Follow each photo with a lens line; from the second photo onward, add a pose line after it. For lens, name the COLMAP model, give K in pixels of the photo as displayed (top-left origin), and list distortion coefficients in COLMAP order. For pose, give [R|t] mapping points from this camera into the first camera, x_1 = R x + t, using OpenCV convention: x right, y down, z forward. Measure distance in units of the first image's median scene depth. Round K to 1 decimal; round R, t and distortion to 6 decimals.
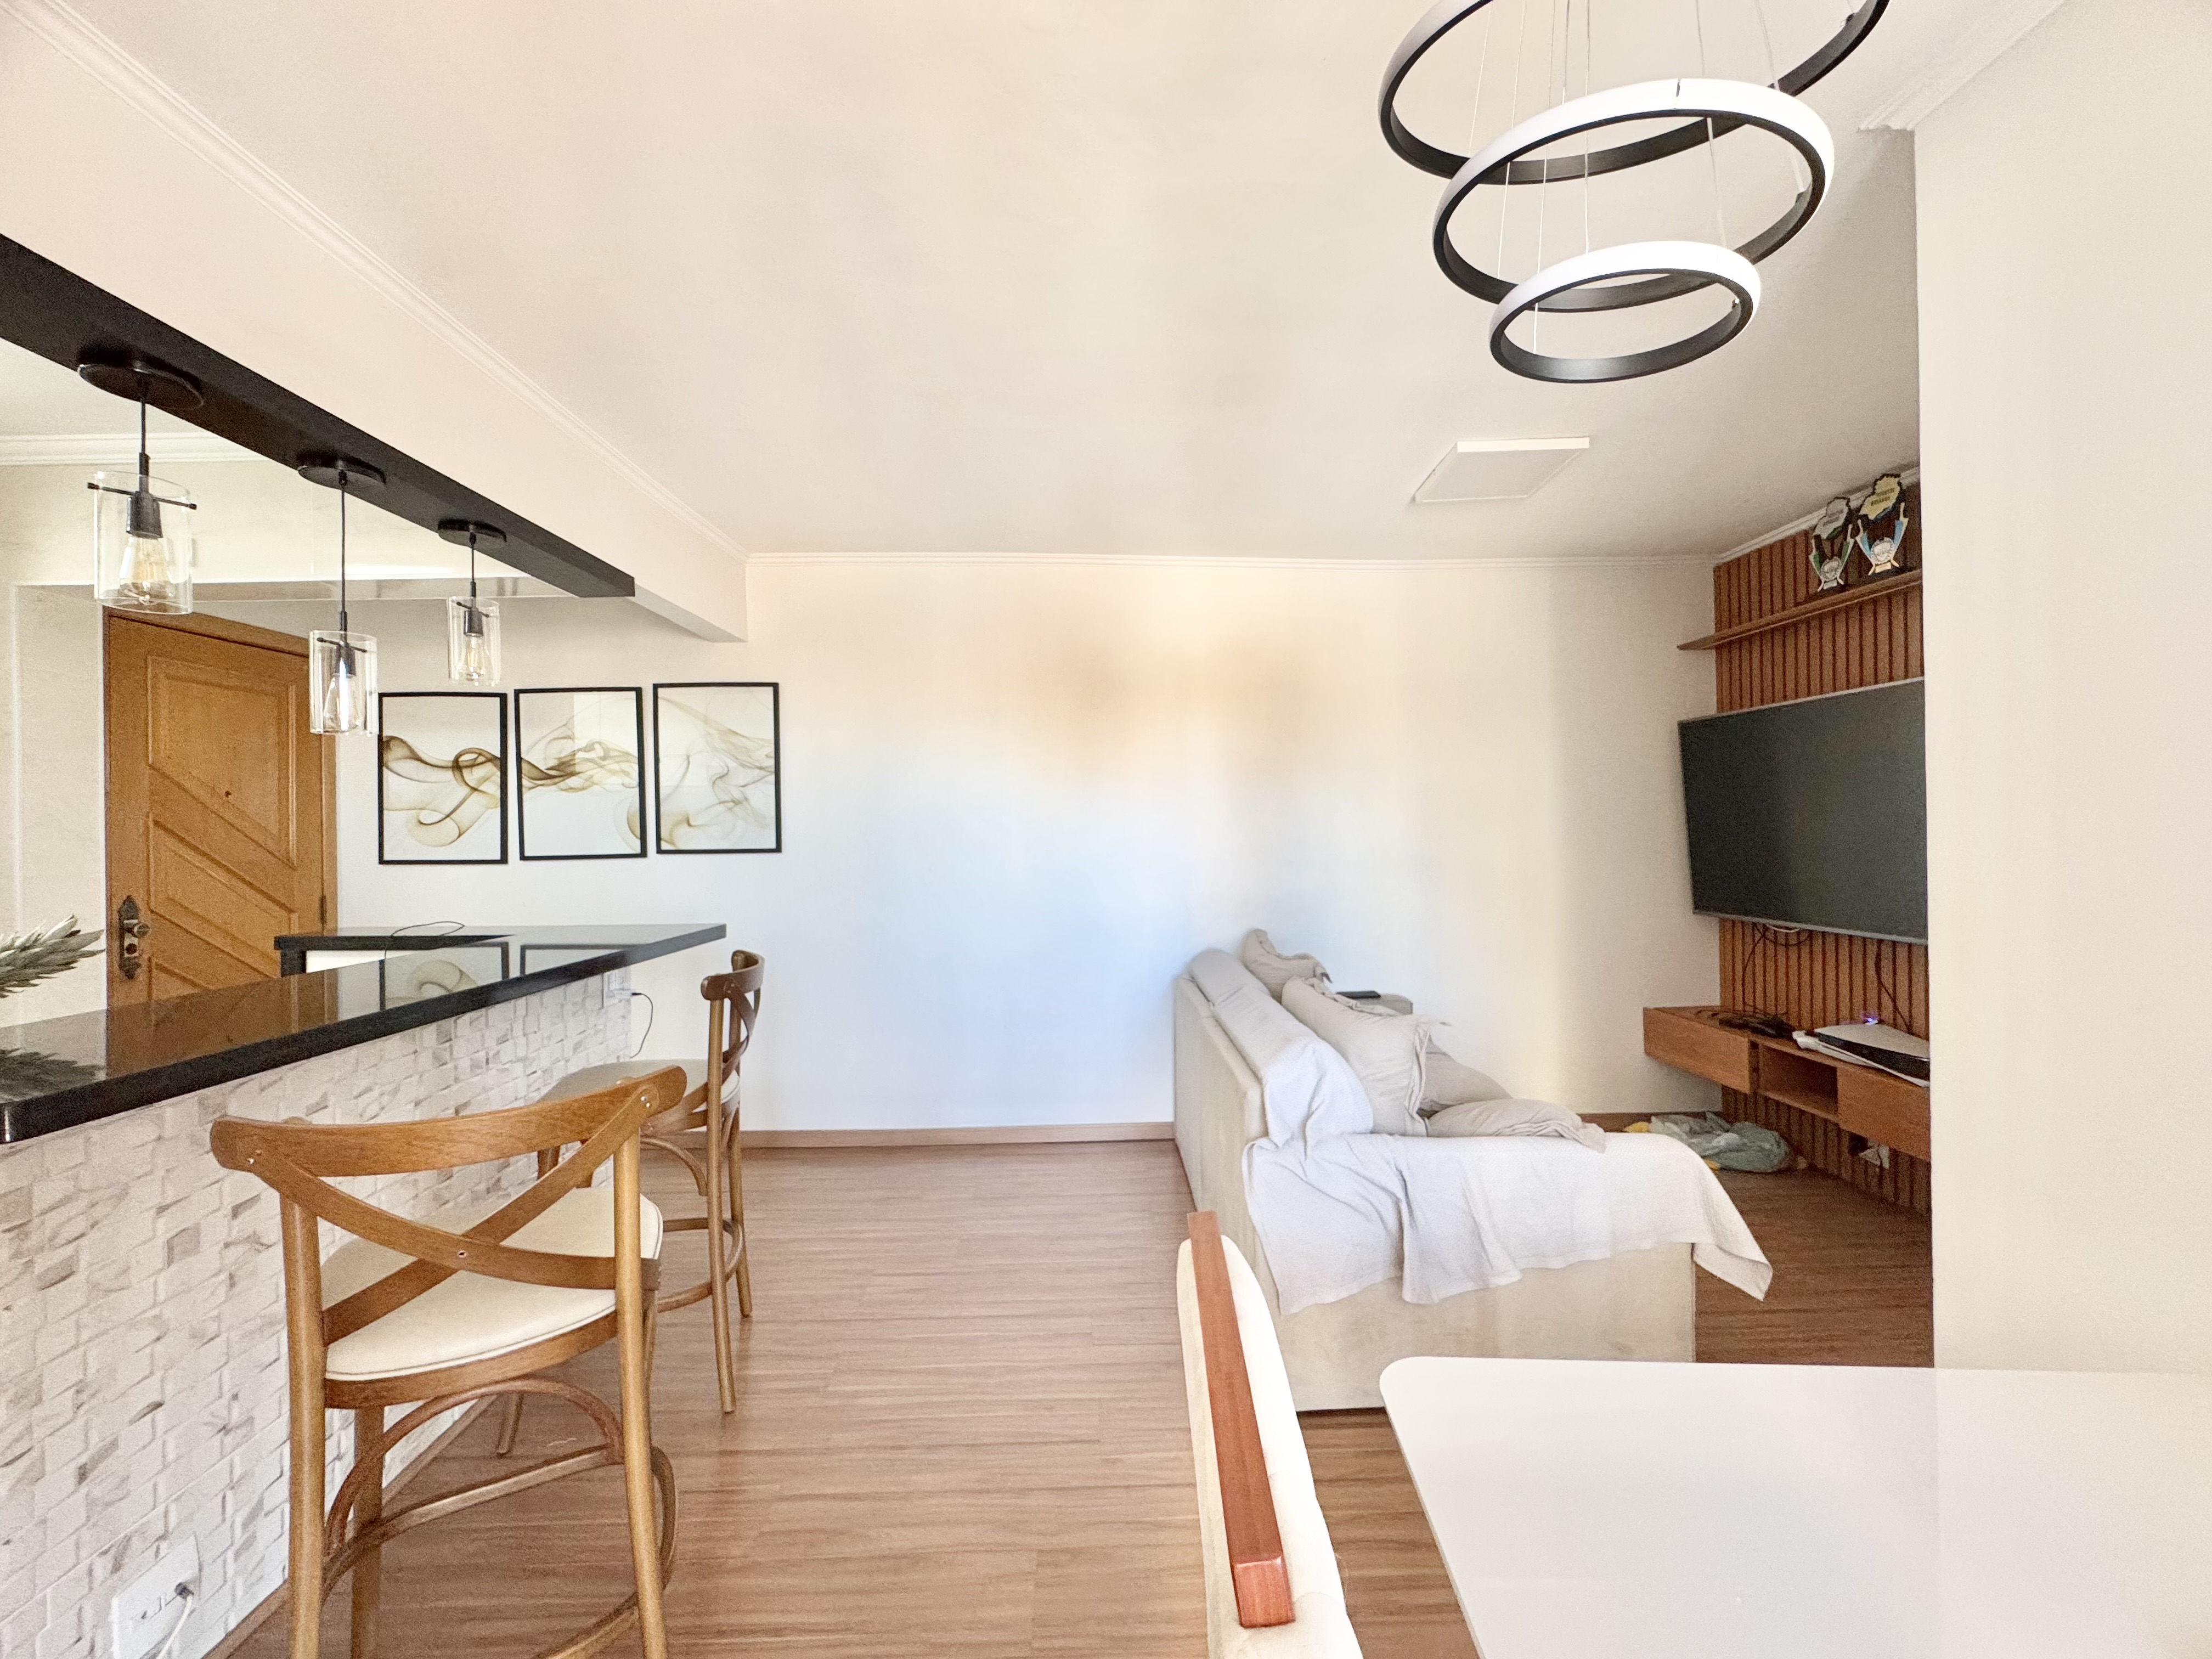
lens RADIAL K [[881.3, 0, 1099.7], [0, 881.3, 824.6], [0, 0, 1]] dist [-0.002543, 0.000403]
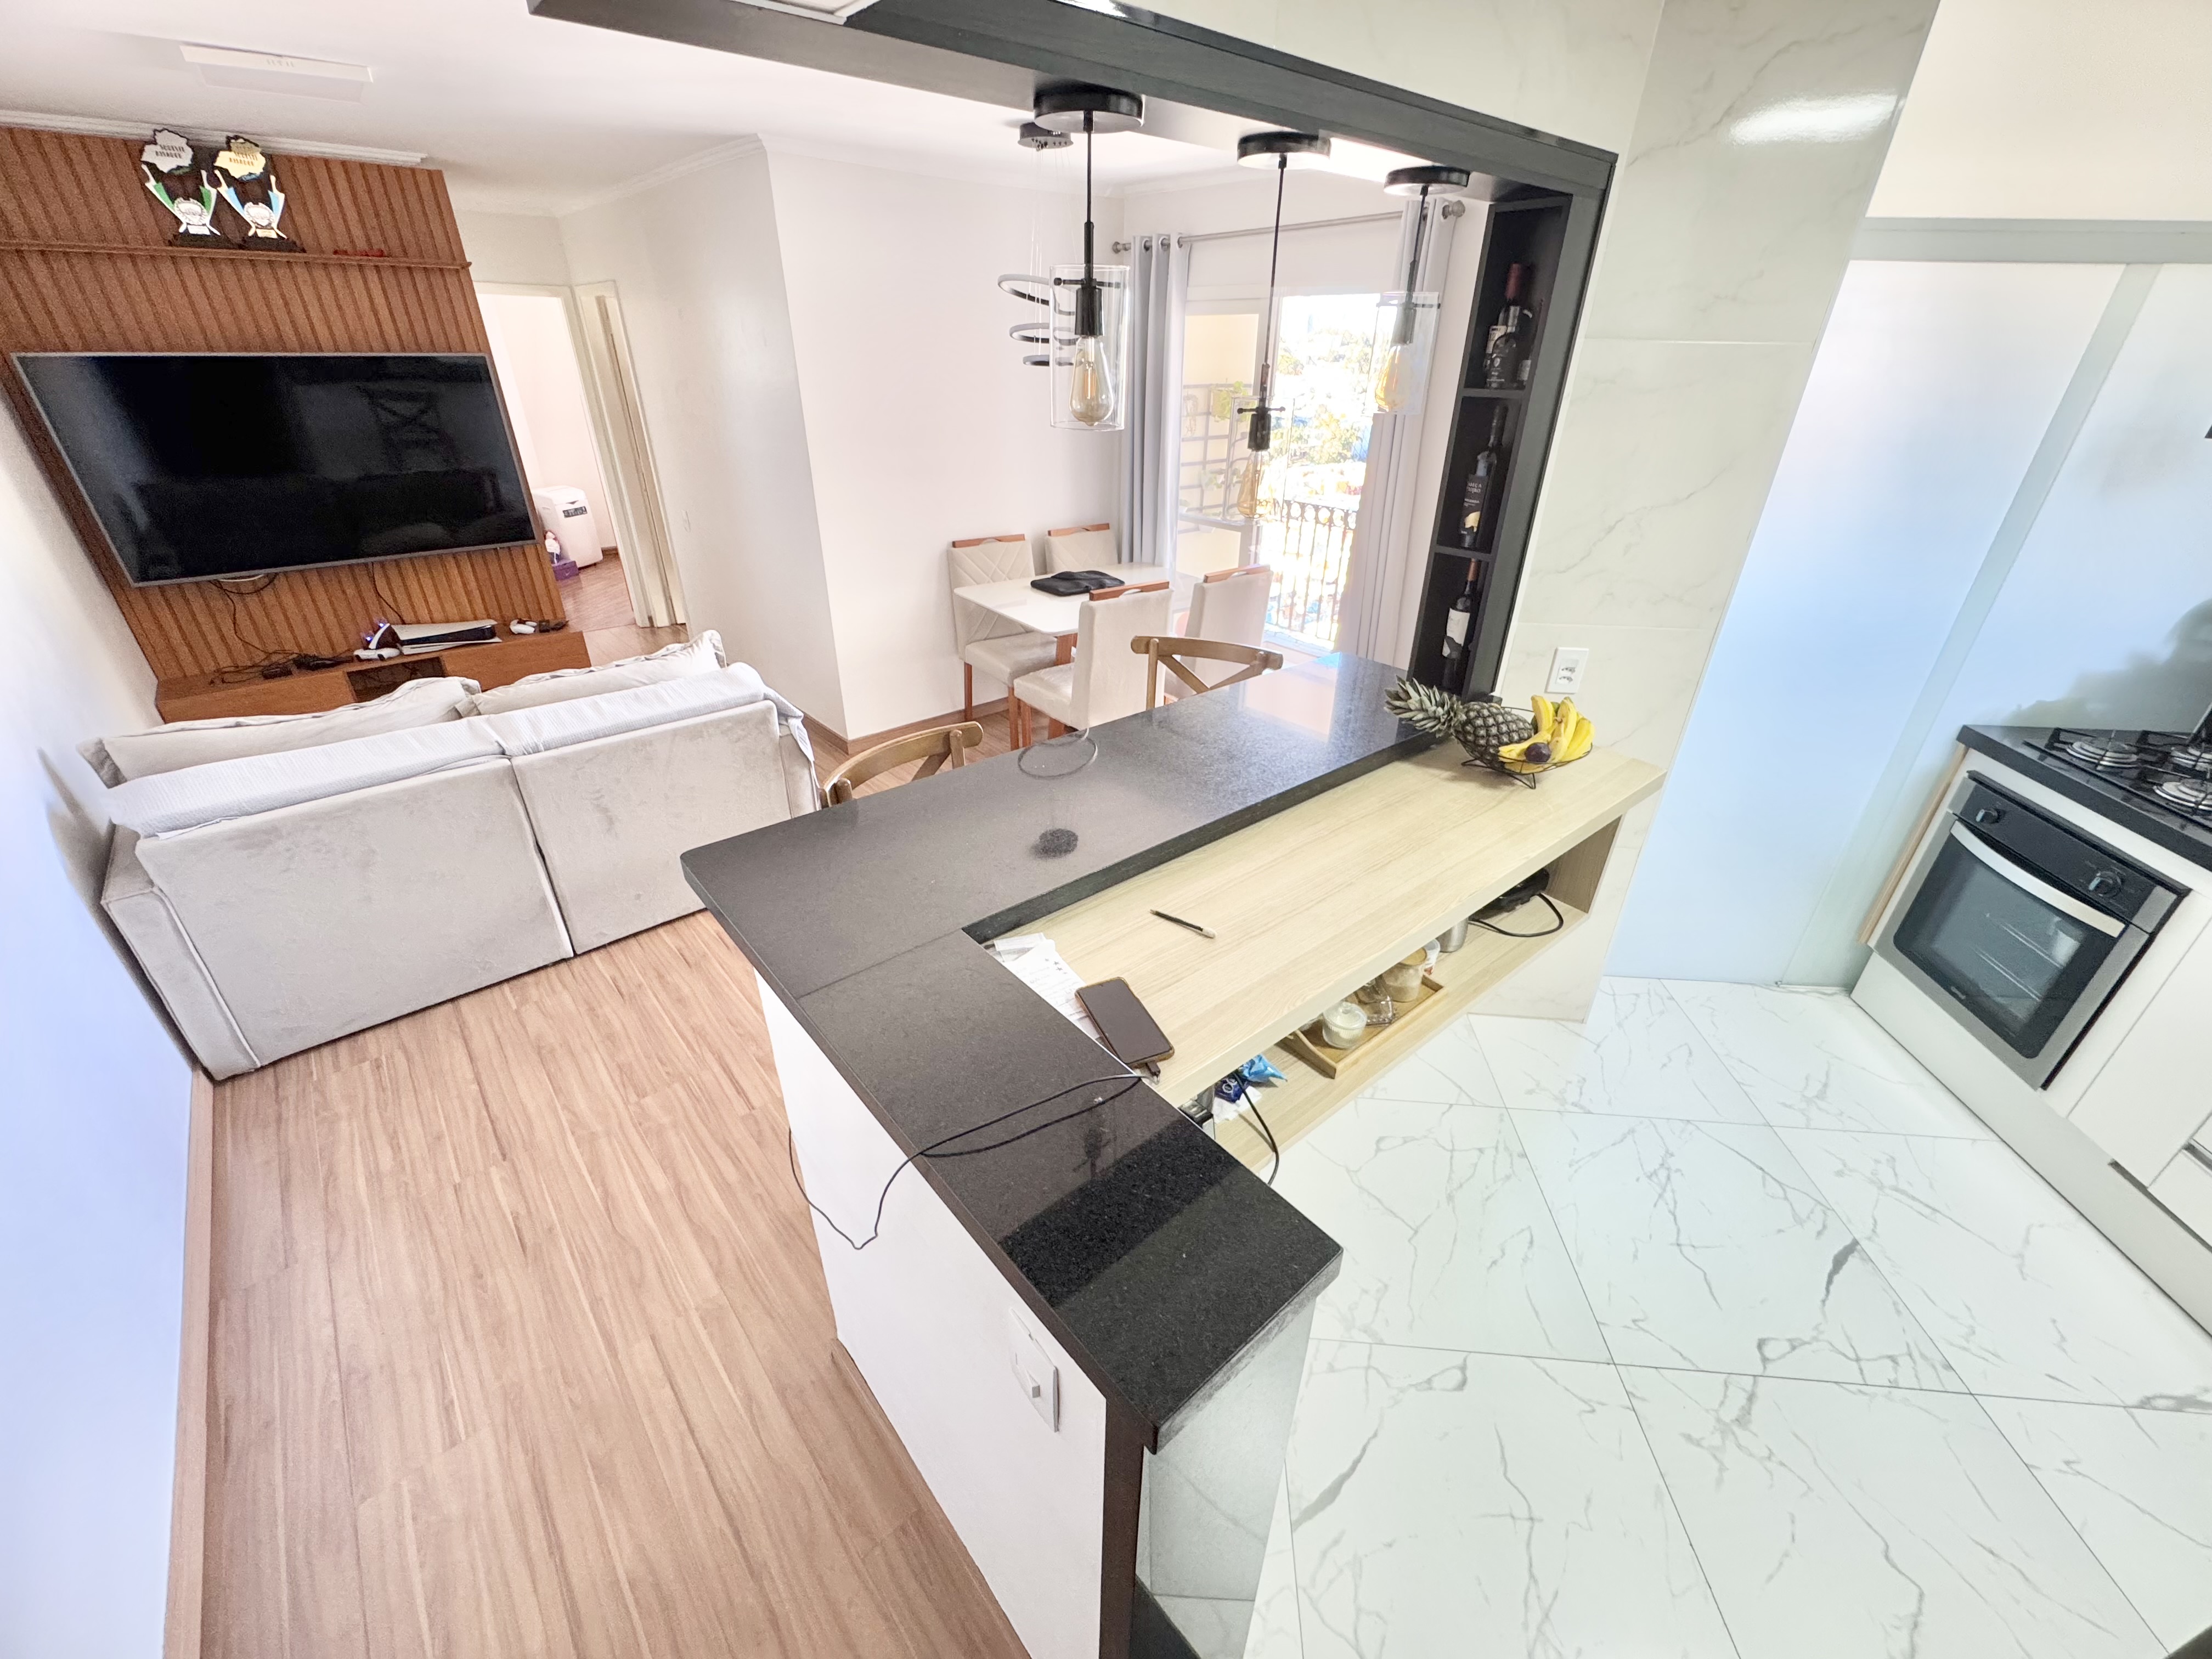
lens RADIAL K [[881.3, 0, 1101.4], [0, 881.3, 827.5], [0, 0, 1]] dist [-0.002543, 0.000403]
pose [[-0.633798, -0.365160, 0.681879, -0.706485], [-0.006727, 0.884120, 0.467212, -0.116840], [-0.773470, 0.291531, -0.562809, 0.817394]]
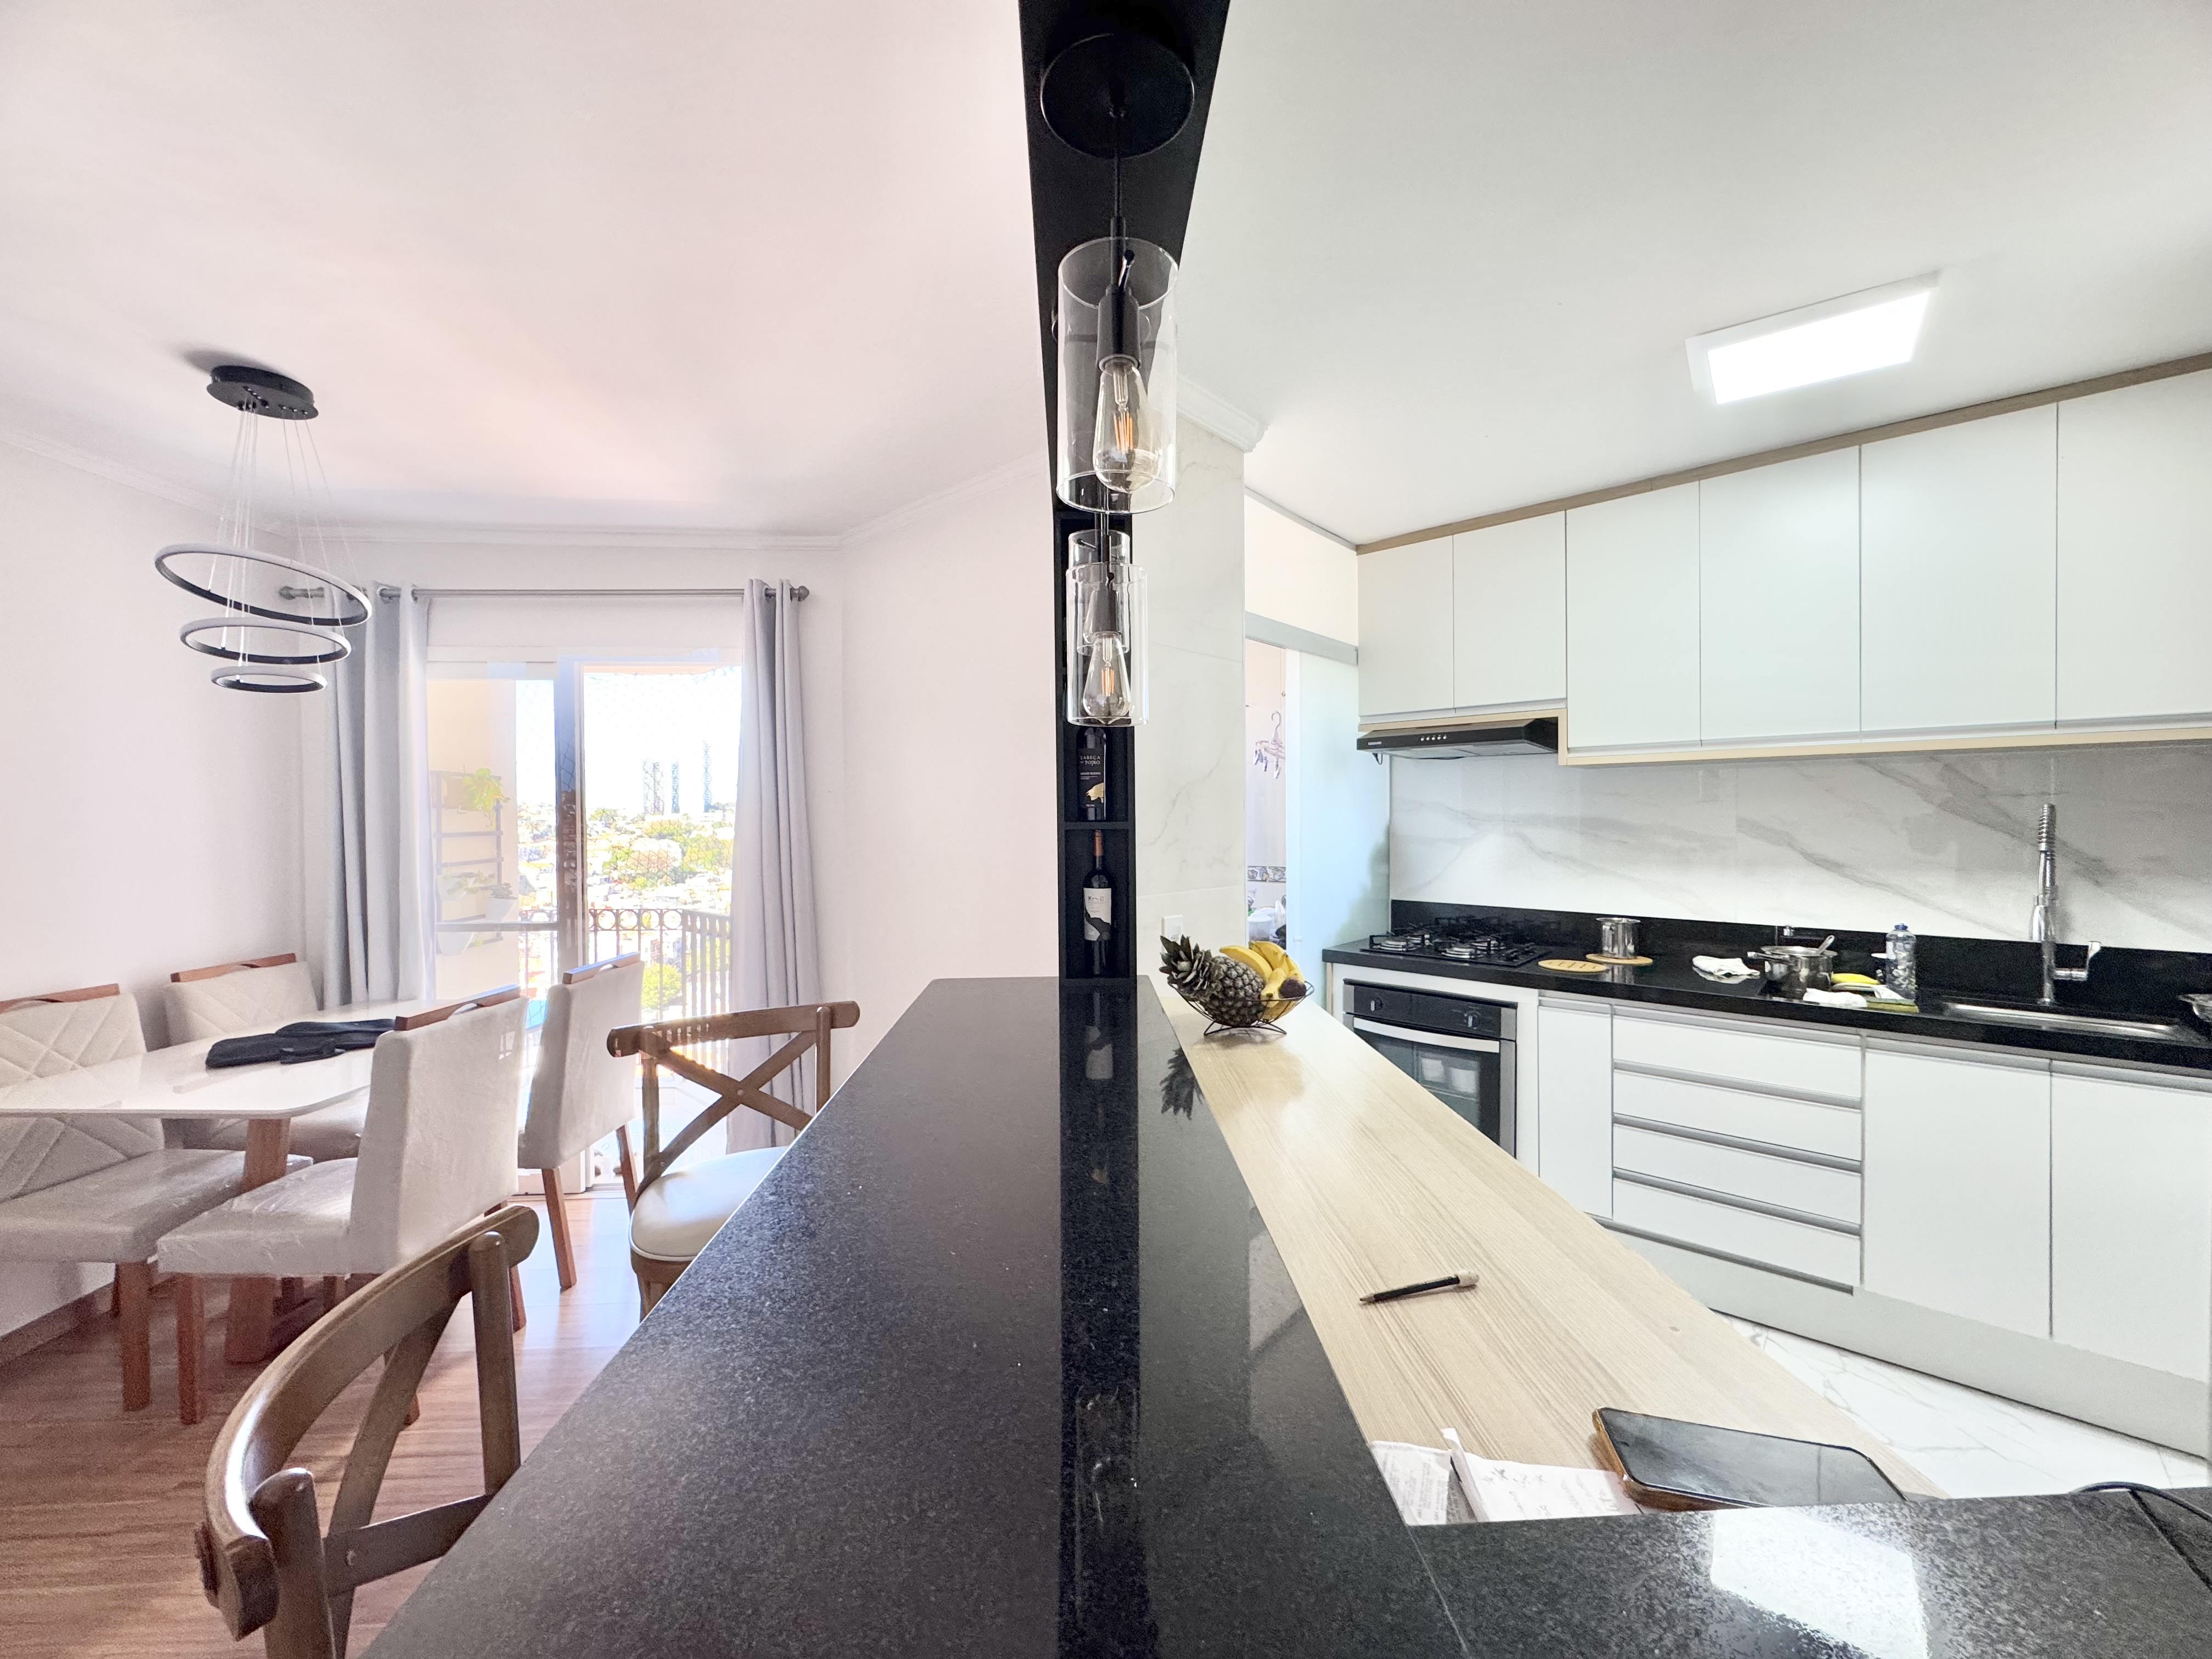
lens RADIAL K [[881.3, 0, 1104.5], [0, 881.3, 825.4], [0, 0, 1]] dist [-0.002543, 0.000403]
pose [[-0.999331, 0.020613, -0.030210, -0.400109], [0.020439, 0.999773, 0.006058, -0.015383], [0.030328, 0.005437, -0.999525, 0.796347]]
